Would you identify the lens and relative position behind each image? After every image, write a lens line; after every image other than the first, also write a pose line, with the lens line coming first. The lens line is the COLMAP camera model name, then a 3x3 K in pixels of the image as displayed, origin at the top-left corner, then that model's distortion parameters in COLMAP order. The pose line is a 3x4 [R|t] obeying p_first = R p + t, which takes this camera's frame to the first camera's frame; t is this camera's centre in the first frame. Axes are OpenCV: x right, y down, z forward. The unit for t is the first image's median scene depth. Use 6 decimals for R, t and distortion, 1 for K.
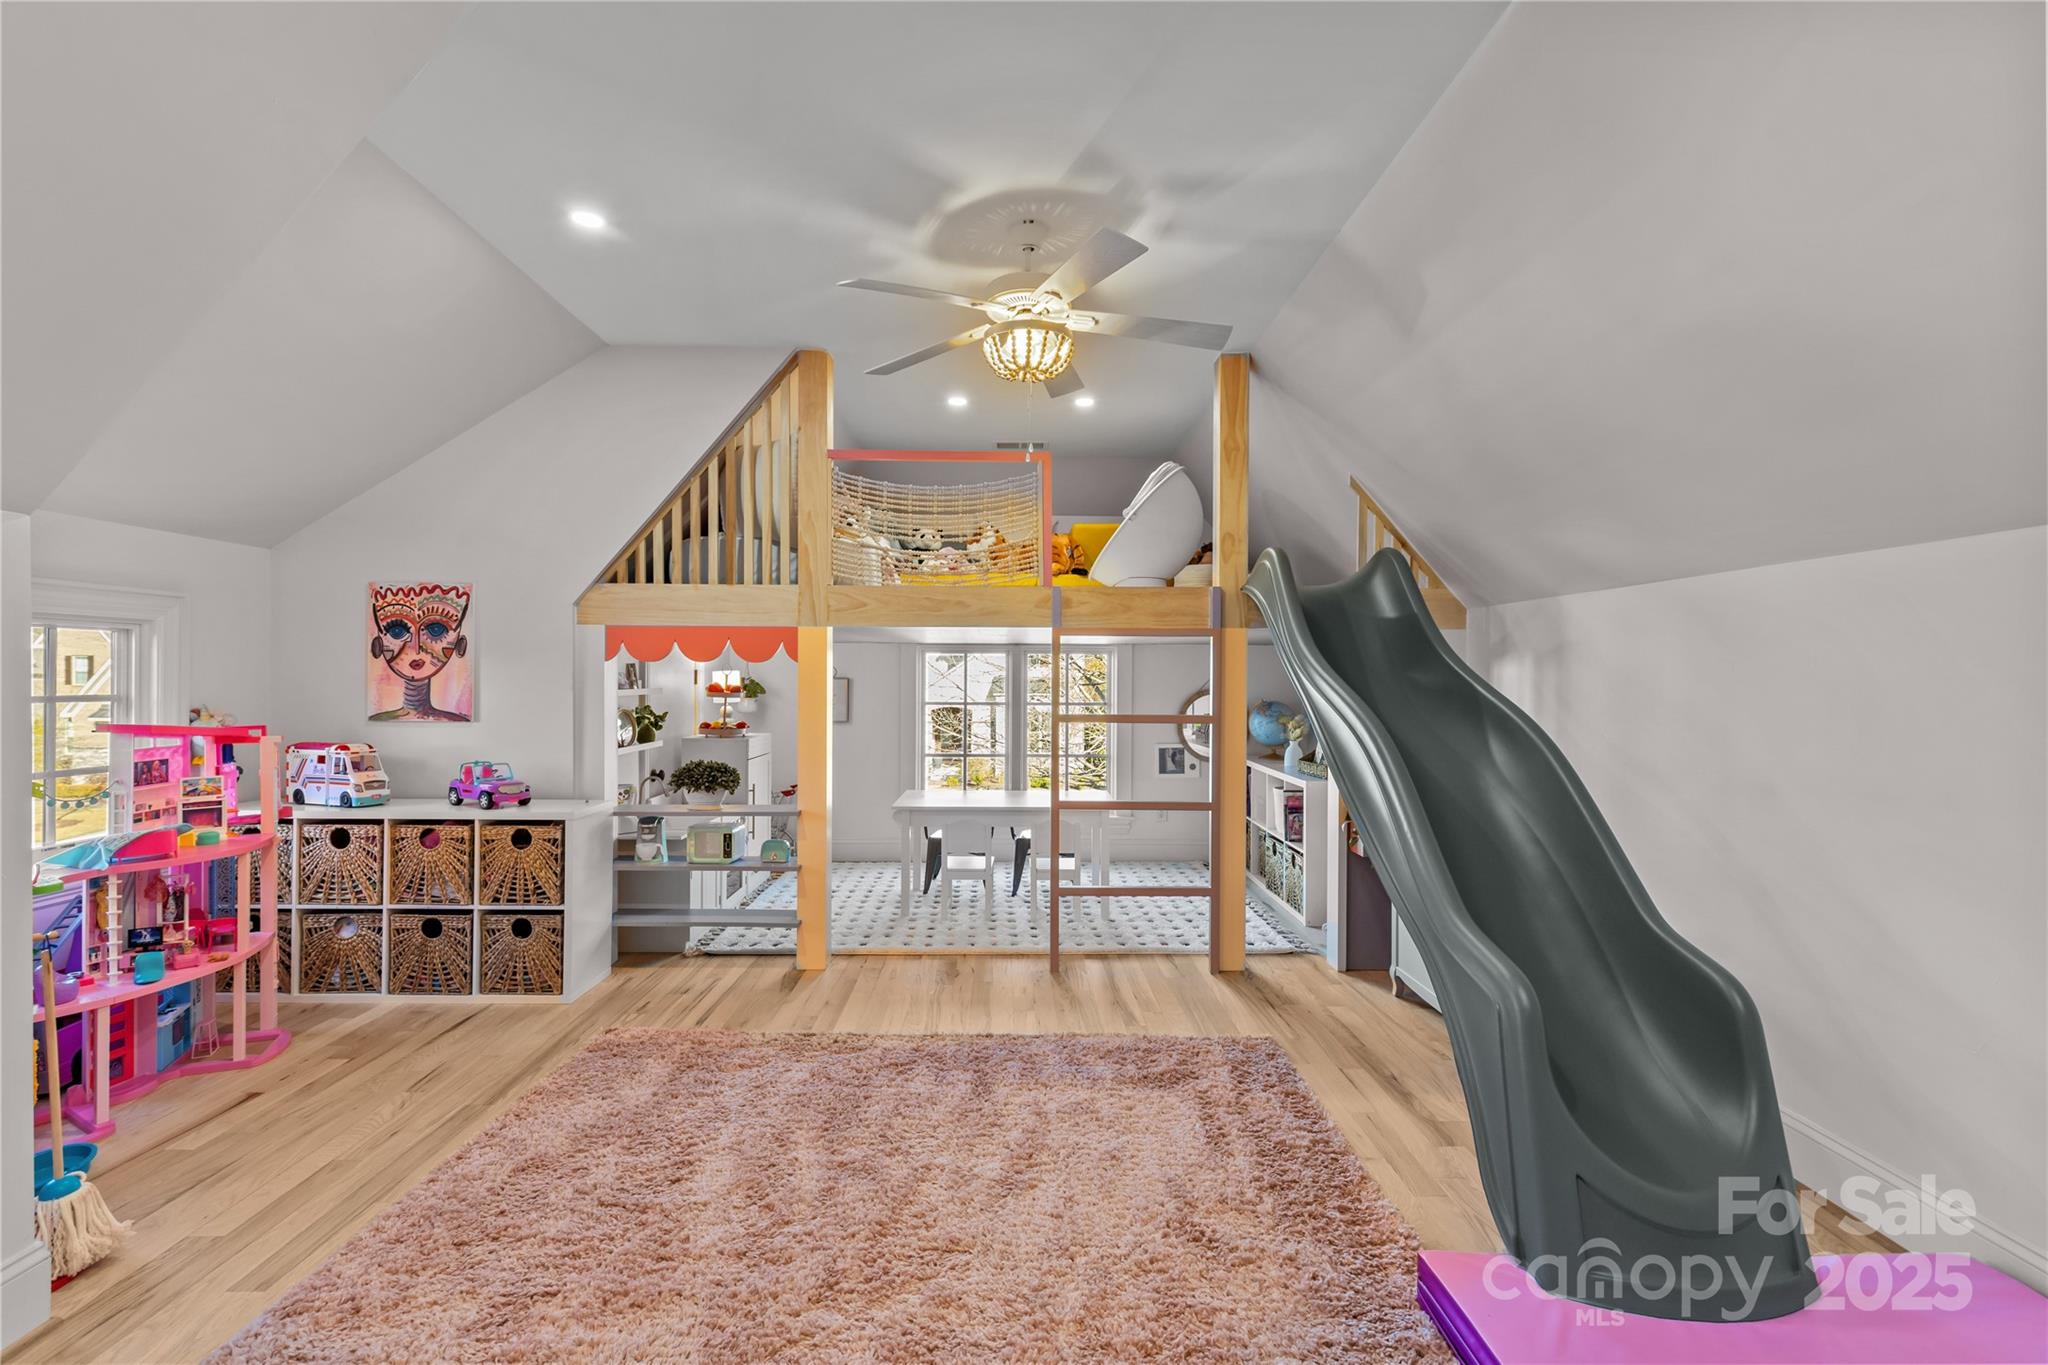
lens RADIAL K [[919.8, 0, 1027.5], [0, 919.8, 683.4], [0, 0, 1]] dist [0.014415, -0.000997]
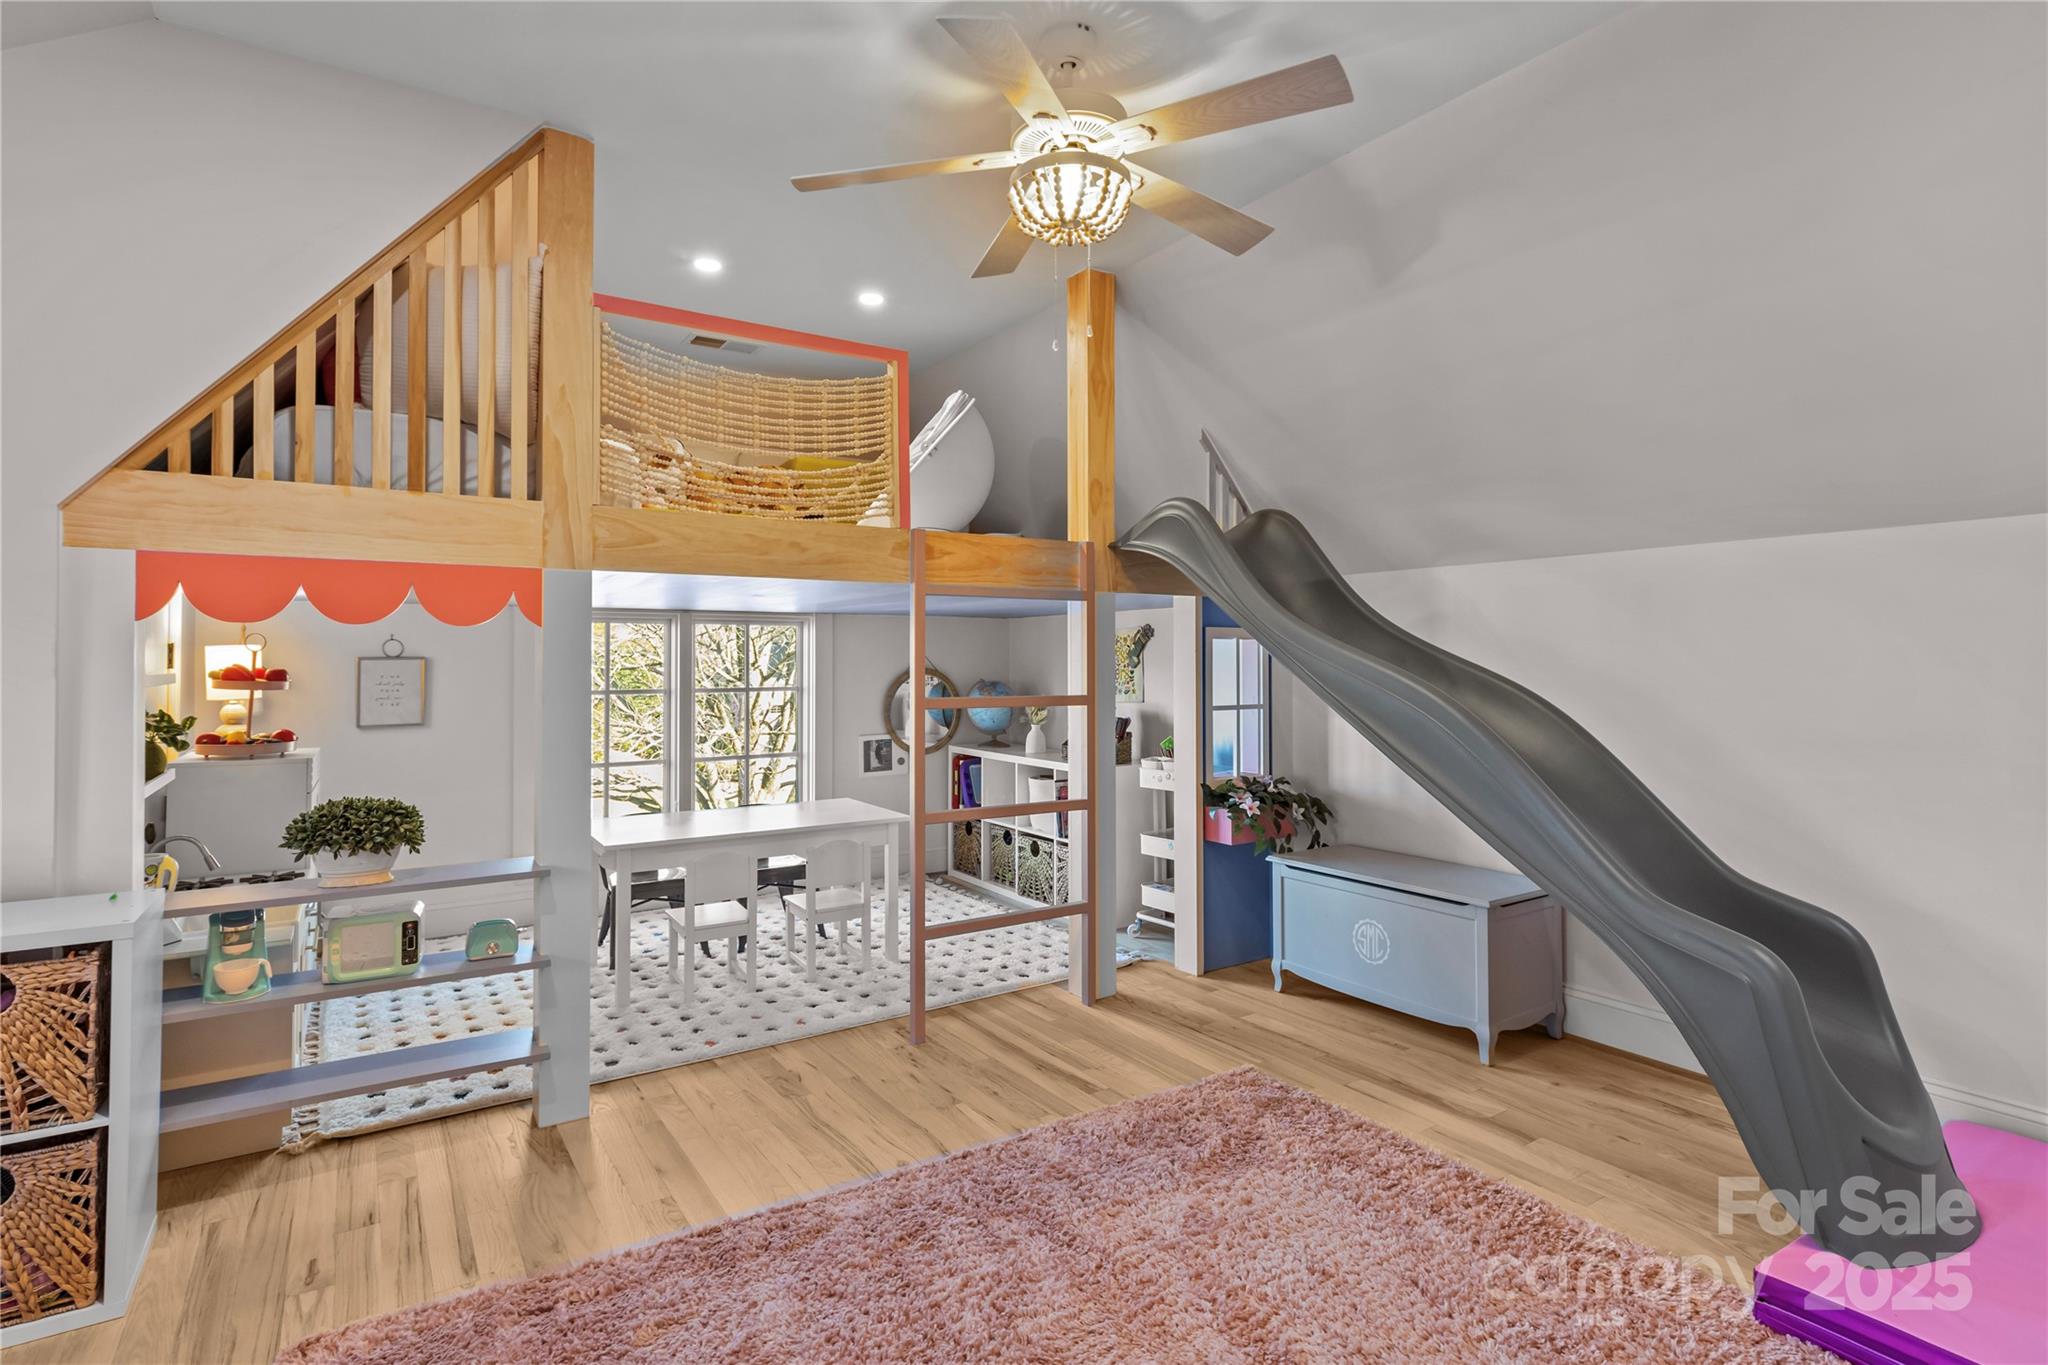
lens RADIAL K [[1001.7, 0, 1020.7], [0, 1001.7, 647.7], [0, 0, 1]] dist [-0.000992, -0.000495]
pose [[0.844947, 0.000197, 0.534850, -0.338634], [0.010990, 0.999782, -0.017731, 0.006980], [-0.534737, 0.020860, 0.844761, 0.262554]]
